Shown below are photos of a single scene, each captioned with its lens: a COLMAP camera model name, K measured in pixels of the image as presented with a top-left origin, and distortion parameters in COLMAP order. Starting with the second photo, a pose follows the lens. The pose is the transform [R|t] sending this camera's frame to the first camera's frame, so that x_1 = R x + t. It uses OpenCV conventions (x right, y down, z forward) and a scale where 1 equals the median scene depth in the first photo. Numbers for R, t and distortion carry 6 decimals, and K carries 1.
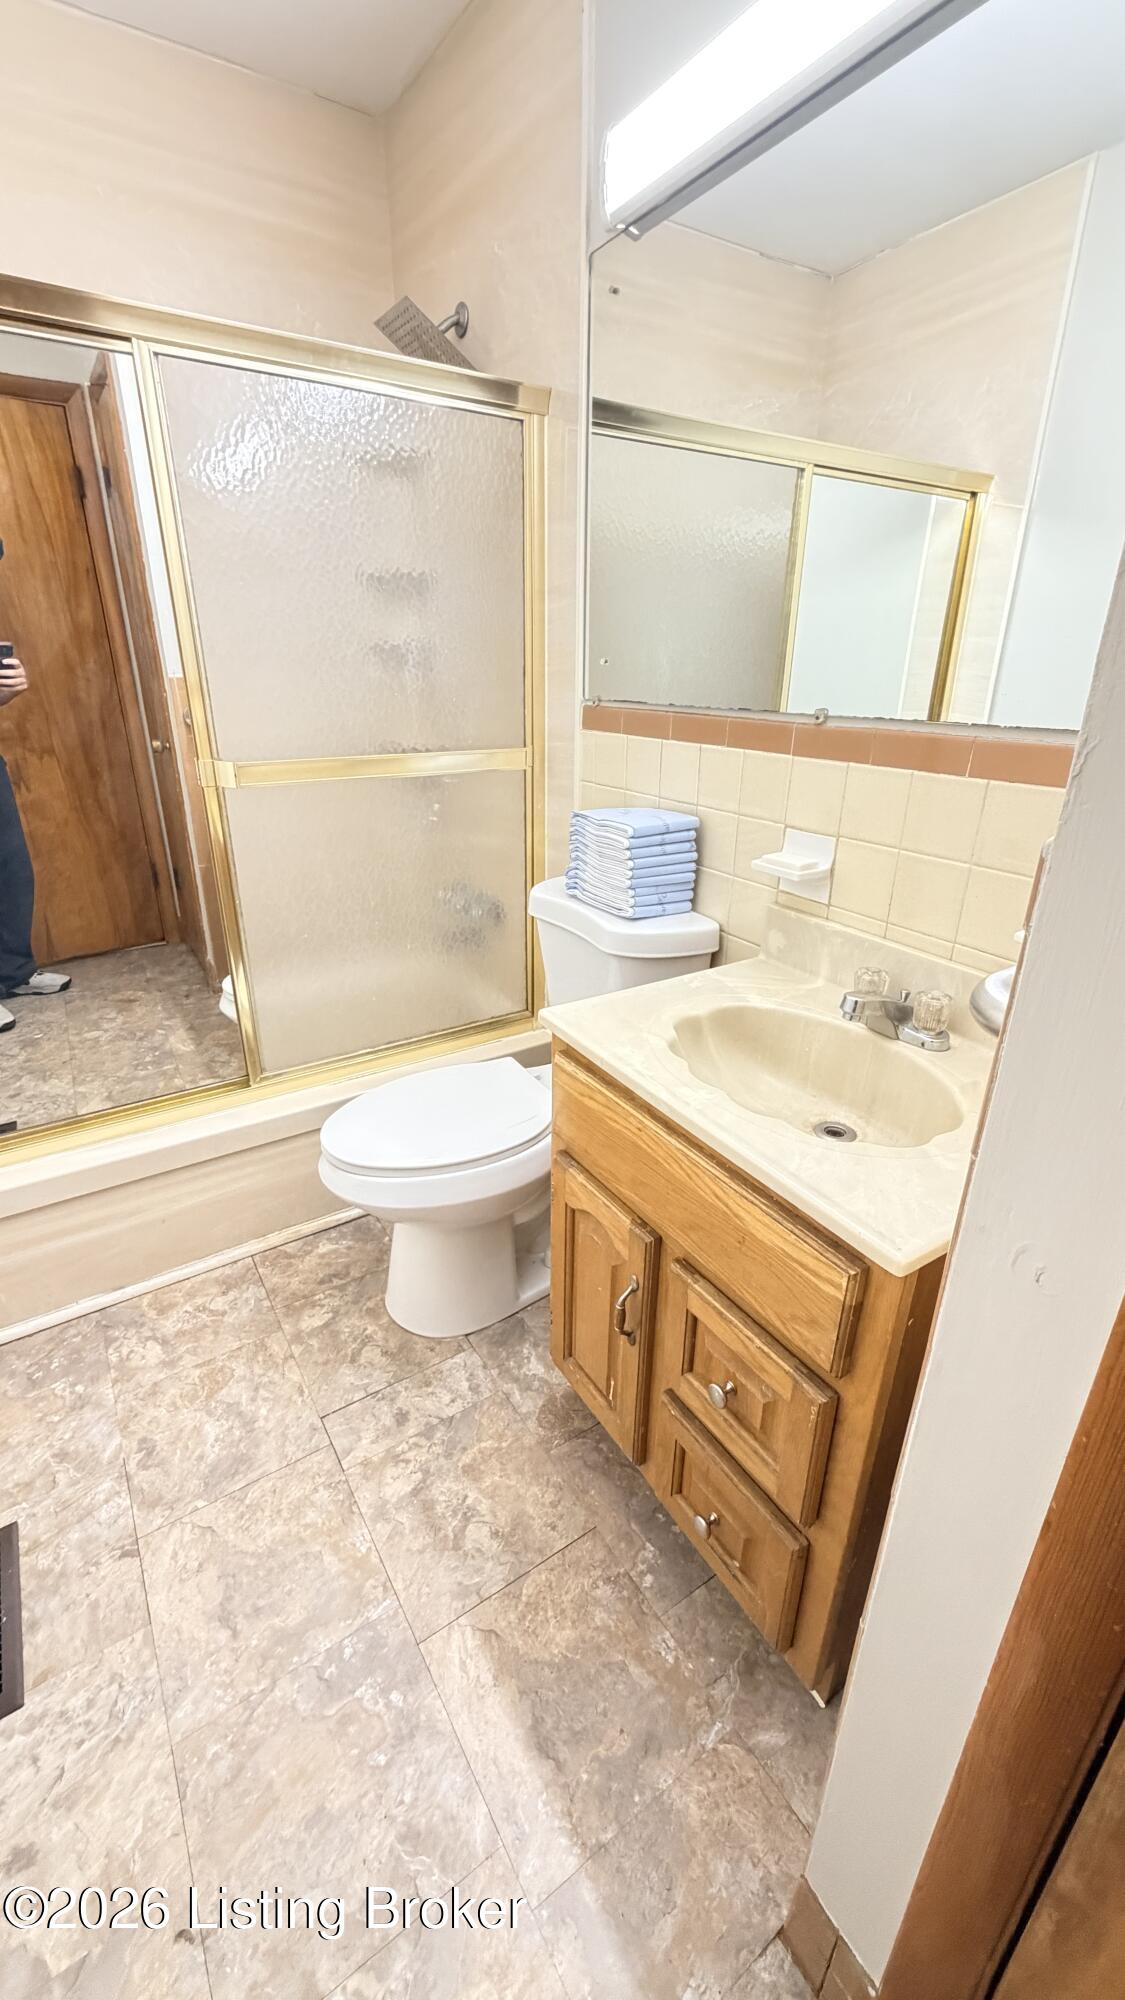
lens RADIAL K [[804.2, 0, 561.1], [0, 804.2, 997.1], [0, 0, 1]] dist [-0.003148, 0.000427]
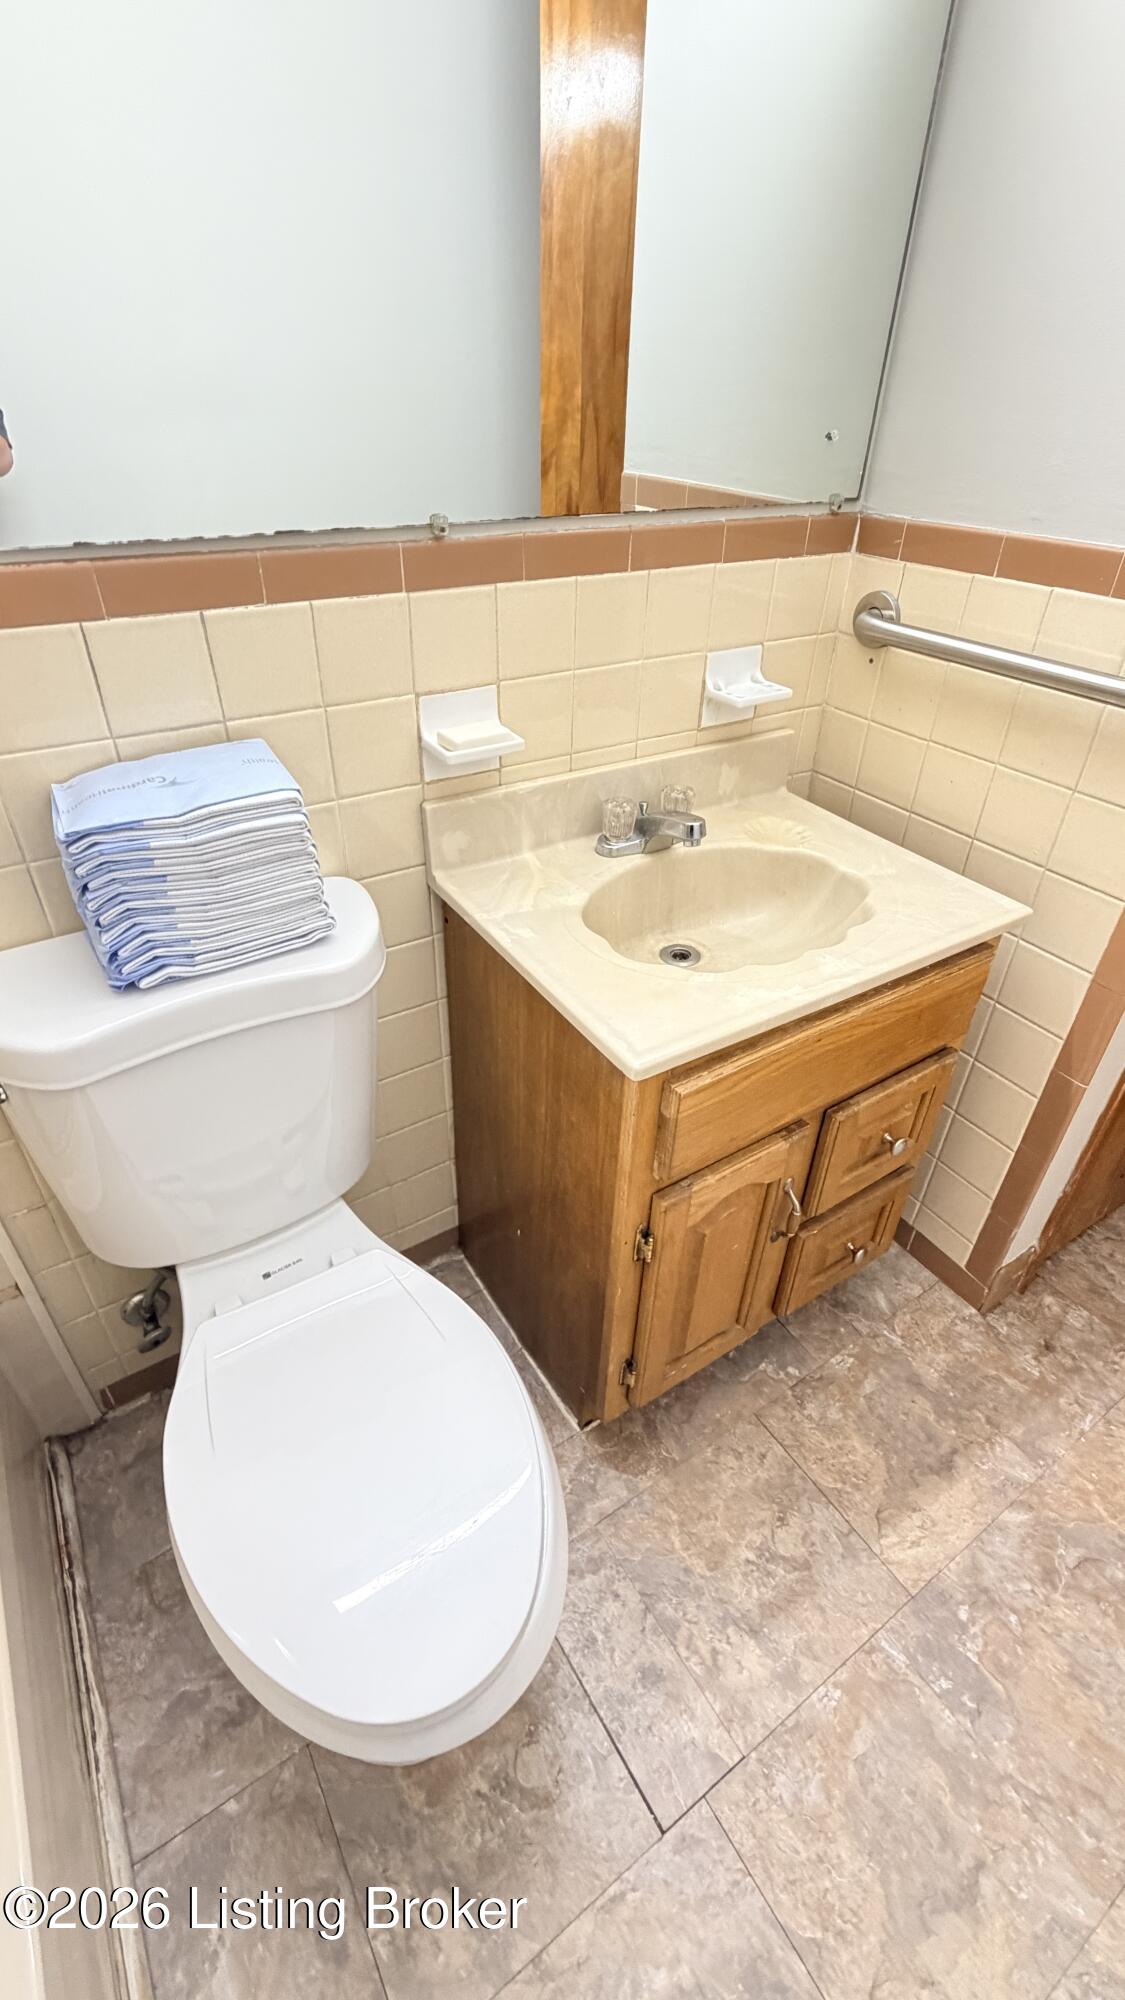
lens RADIAL K [[865.9, 0, 561.3], [0, 865.9, 997.8], [0, 0, 1]] dist [-0.003379, -0.000501]
pose [[-0.004932, -0.581417, 0.813590, -0.540219], [0.363061, 0.757042, 0.543207, -0.409481], [-0.931752, 0.298062, 0.207357, 0.863913]]
